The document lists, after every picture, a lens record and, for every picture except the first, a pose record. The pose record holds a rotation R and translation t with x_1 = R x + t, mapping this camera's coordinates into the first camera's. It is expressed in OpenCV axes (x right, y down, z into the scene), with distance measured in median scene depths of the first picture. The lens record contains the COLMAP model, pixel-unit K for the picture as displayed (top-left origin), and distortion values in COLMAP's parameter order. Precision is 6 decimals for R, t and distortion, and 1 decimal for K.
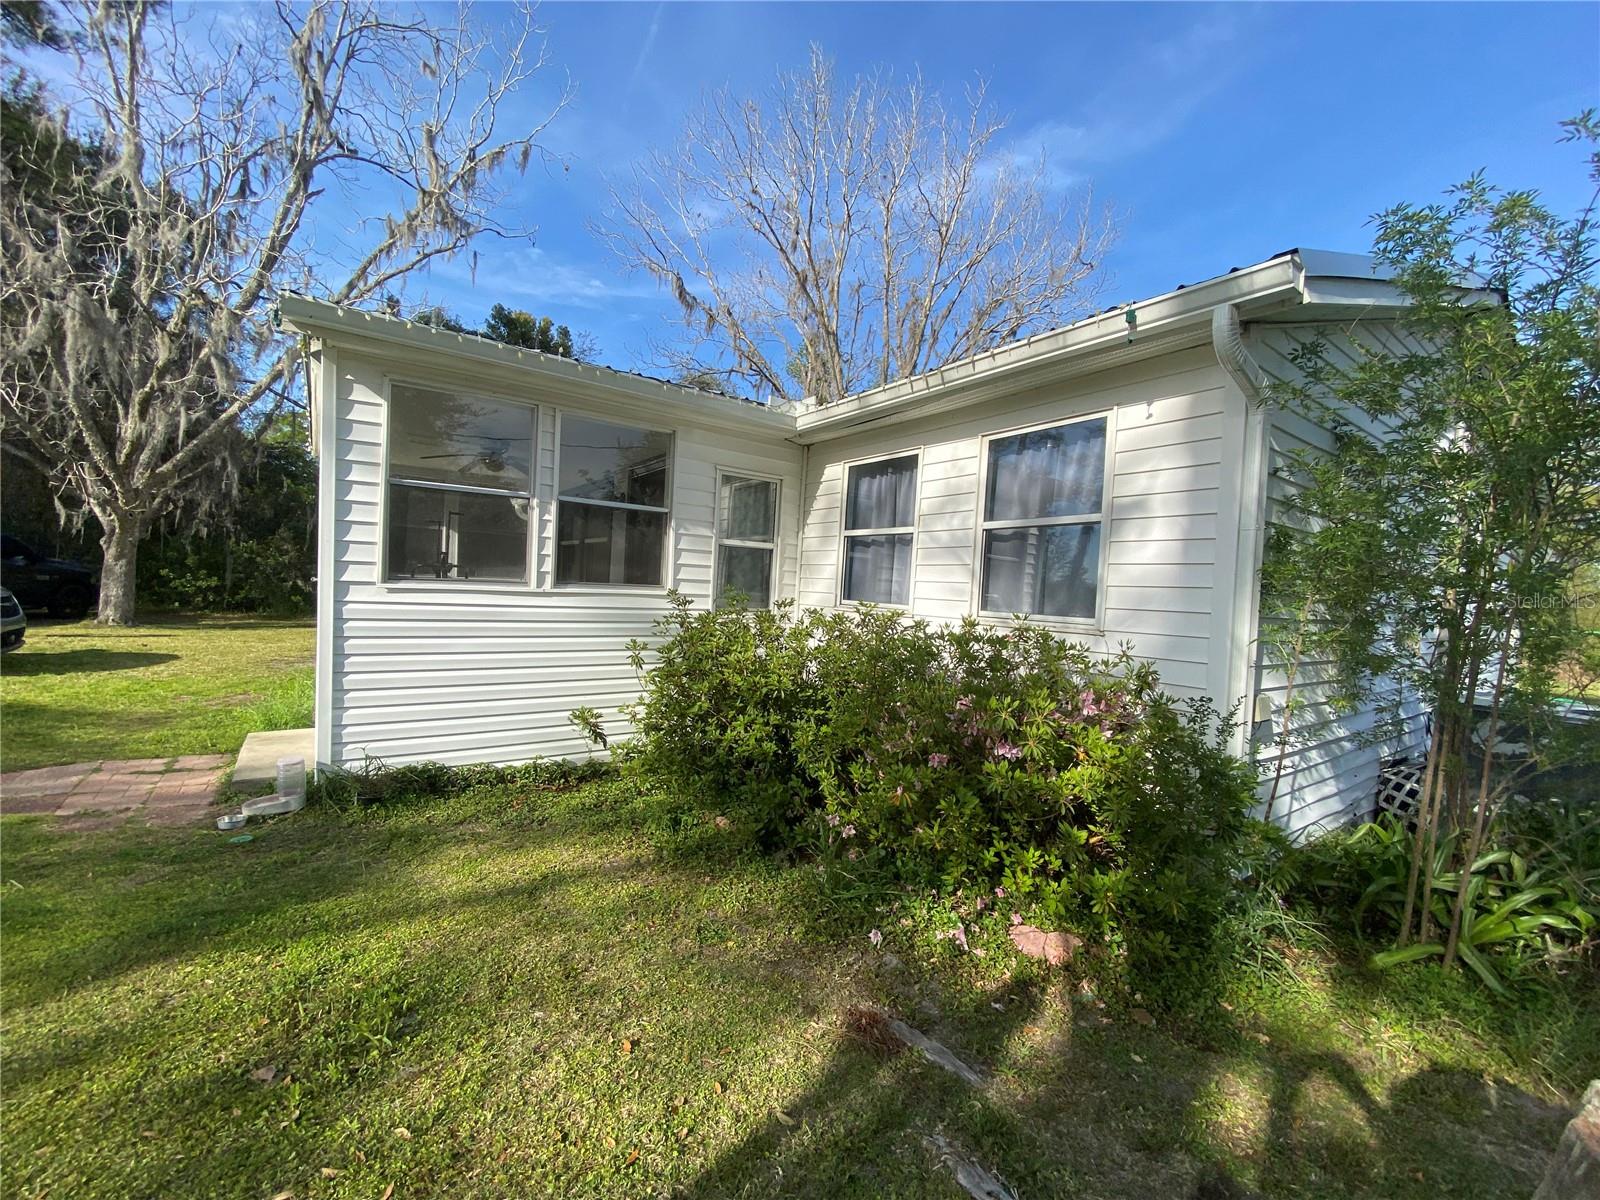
lens RADIAL K [[667.8, 0, 797.4], [0, 667.8, 606.1], [0, 0, 1]] dist [0.055069, -0.039050]
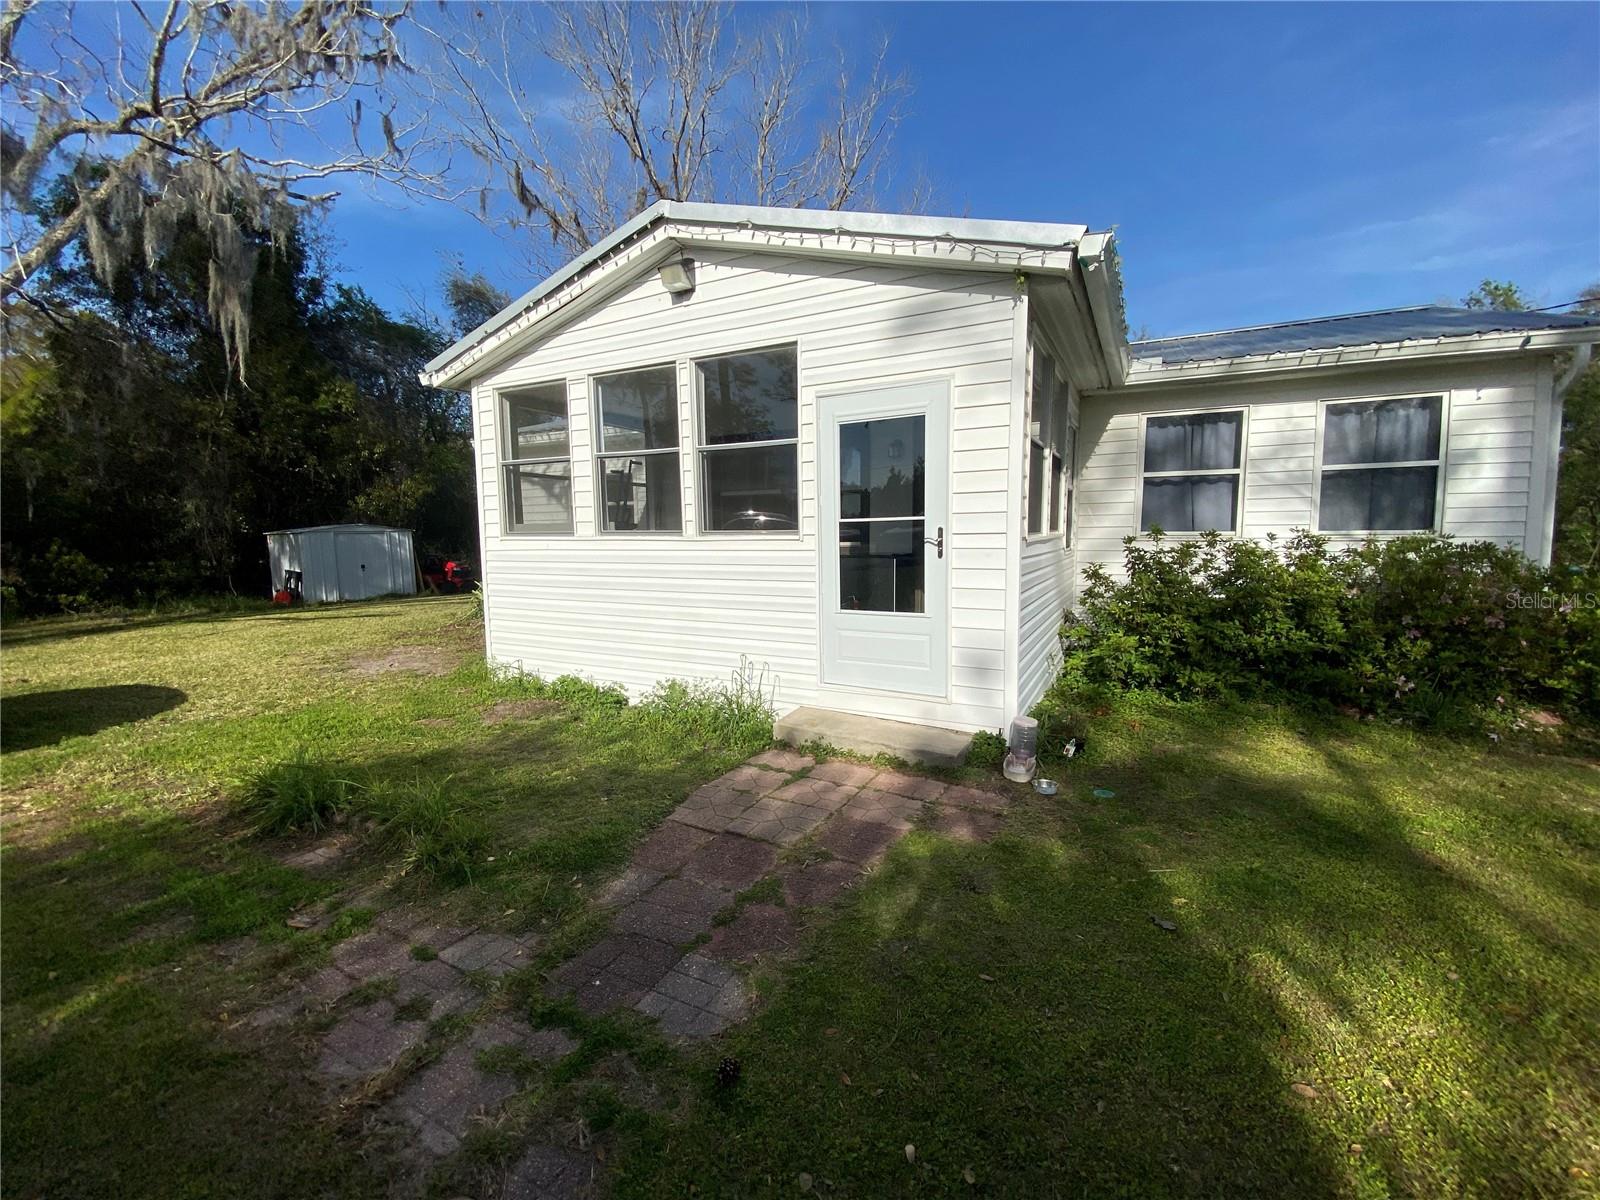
lens RADIAL K [[683.3, 0, 800.0], [0, 683.3, 600.0], [0, 0, 1]] dist [0.000671, -0.009195]
pose [[0.875415, -0.104331, 0.471979, -1.336484], [0.067727, 0.993271, 0.093945, -0.054015], [-0.478604, -0.050275, 0.876590, 0.276208]]
